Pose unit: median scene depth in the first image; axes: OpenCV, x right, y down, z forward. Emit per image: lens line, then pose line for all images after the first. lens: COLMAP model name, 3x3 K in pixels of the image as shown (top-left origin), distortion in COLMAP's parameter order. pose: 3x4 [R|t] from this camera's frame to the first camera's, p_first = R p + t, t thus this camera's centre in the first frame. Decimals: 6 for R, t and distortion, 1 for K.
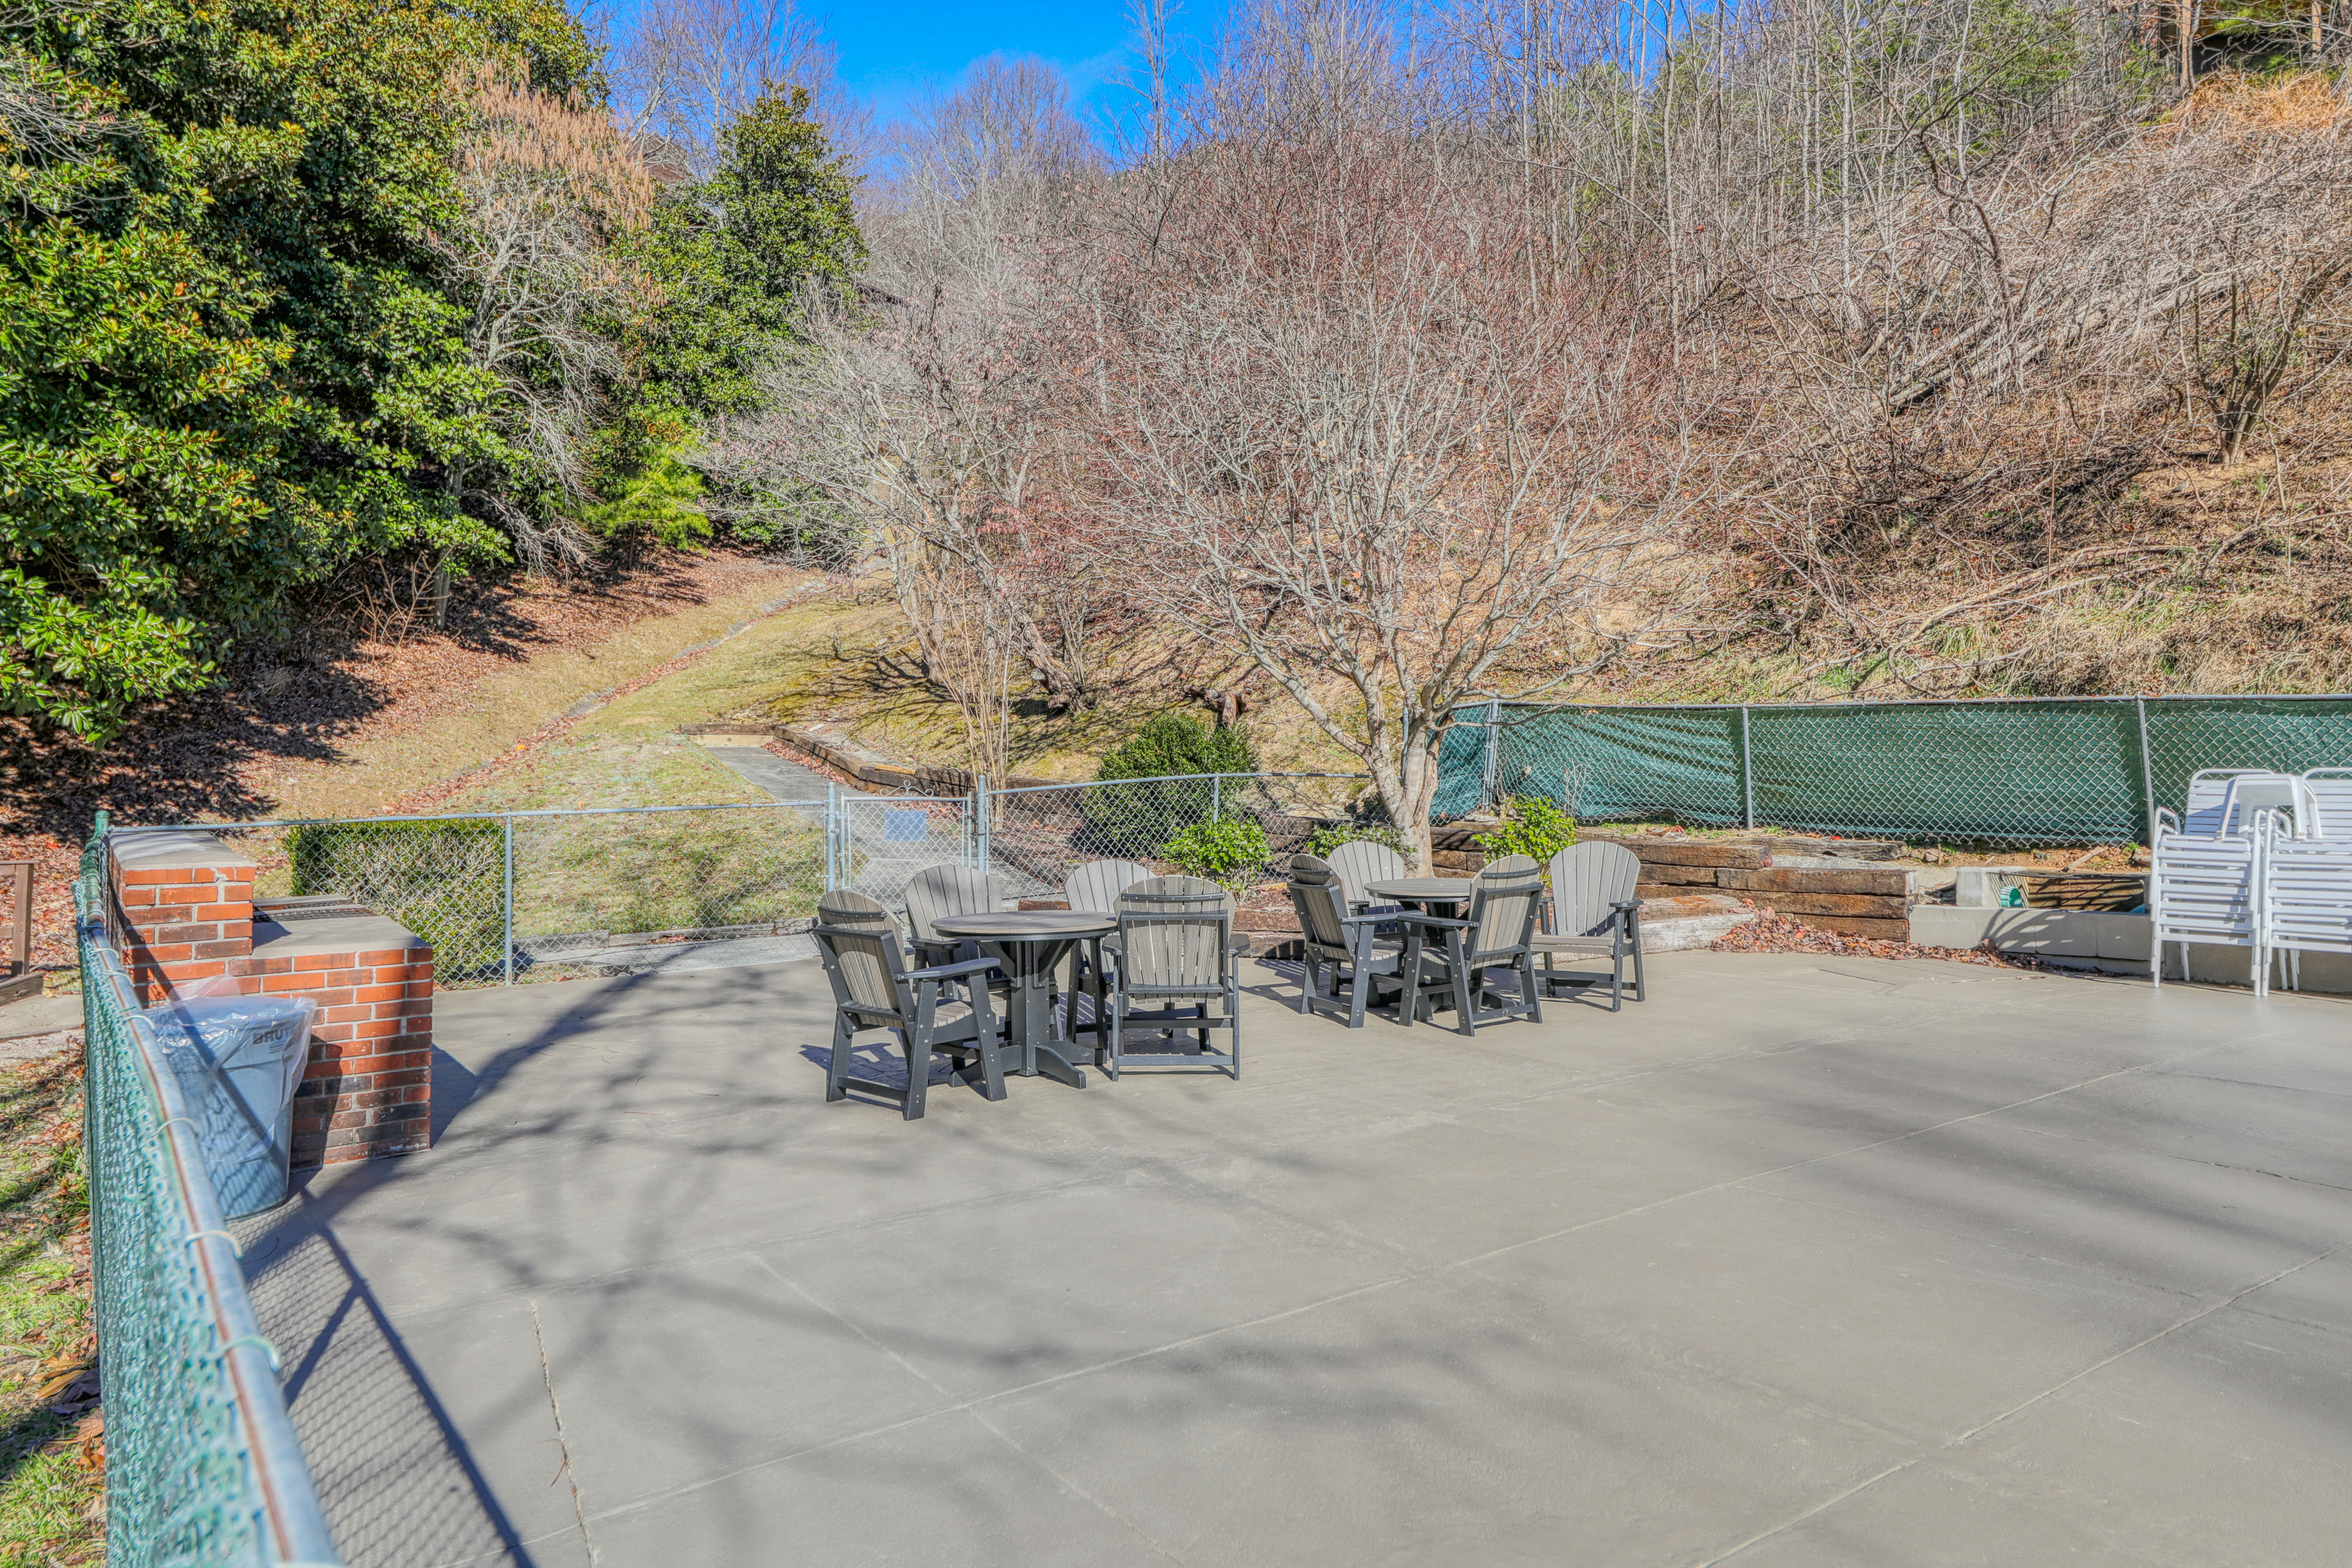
lens RADIAL K [[1505.2, 0, 1177.7], [0, 1505.2, 768.1], [0, 0, 1]] dist [0.003818, 0.000277]
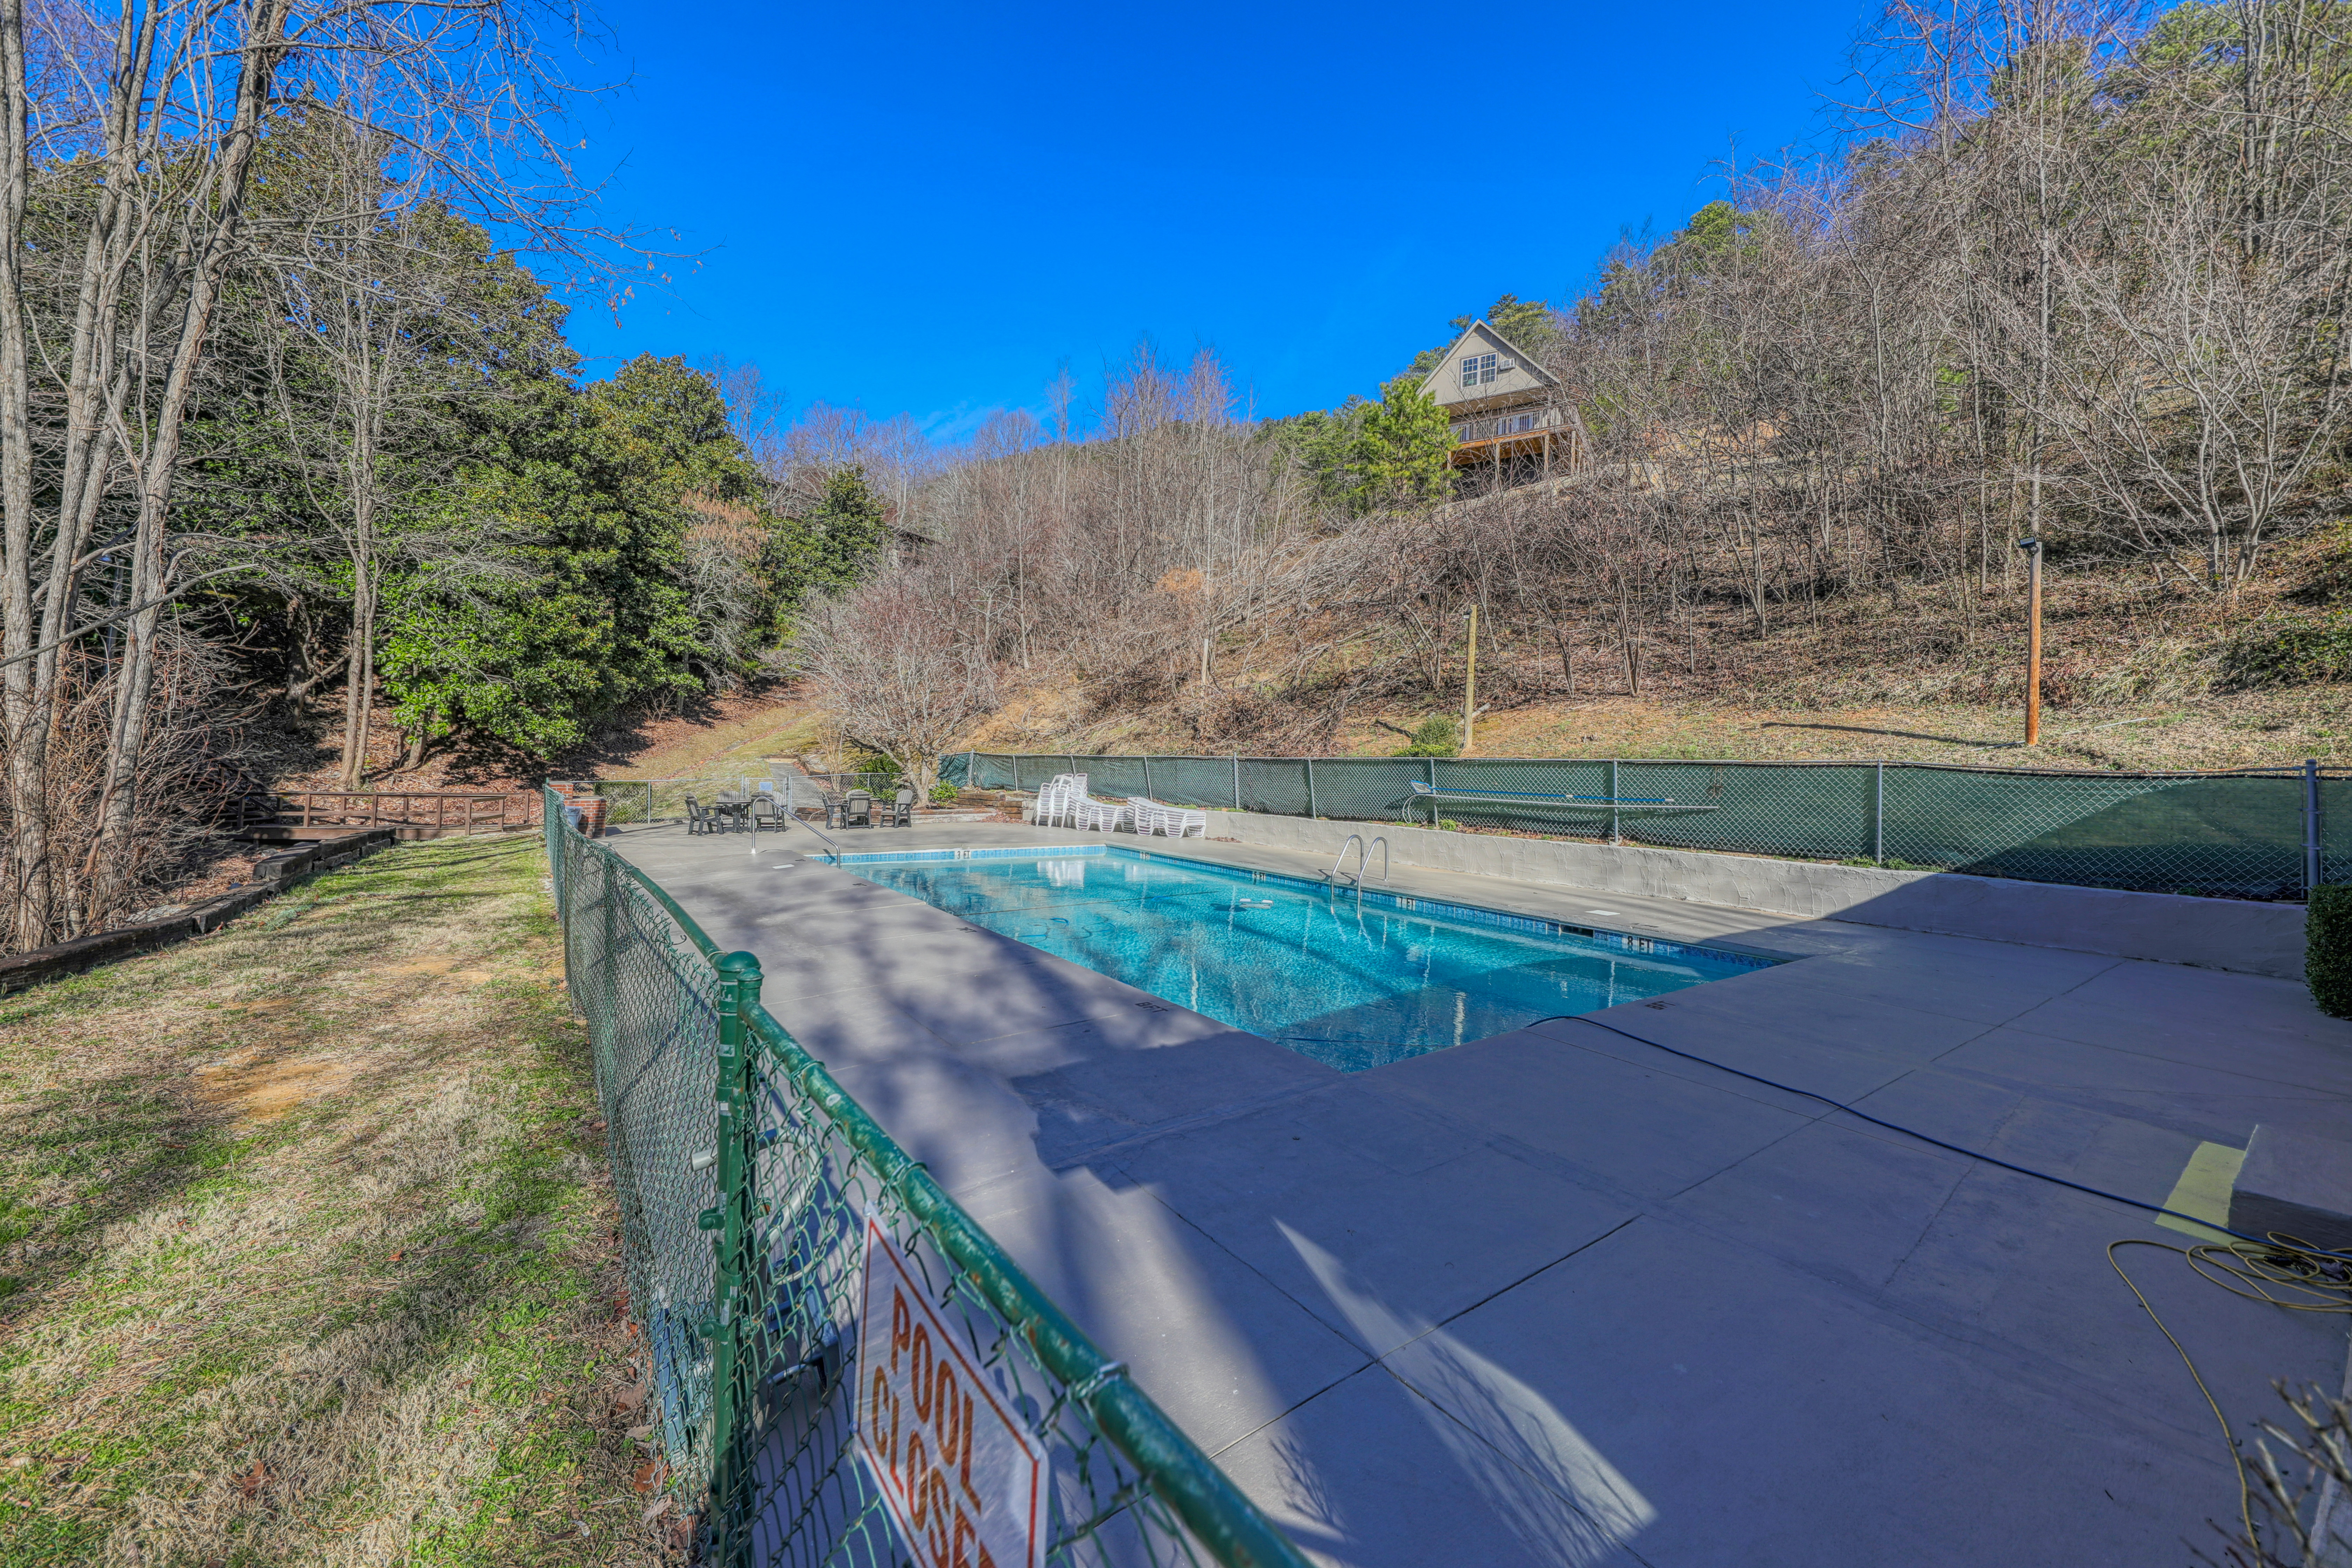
lens RADIAL K [[887.7, 0, 1160.6], [0, 887.7, 788.4], [0, 0, 1]] dist [-0.002720, -0.000103]
pose [[0.999838, 0.012792, -0.012671, 0.442780], [-0.012629, 0.999837, 0.012866, 0.002441], [0.012834, -0.012704, 0.999837, -0.629097]]
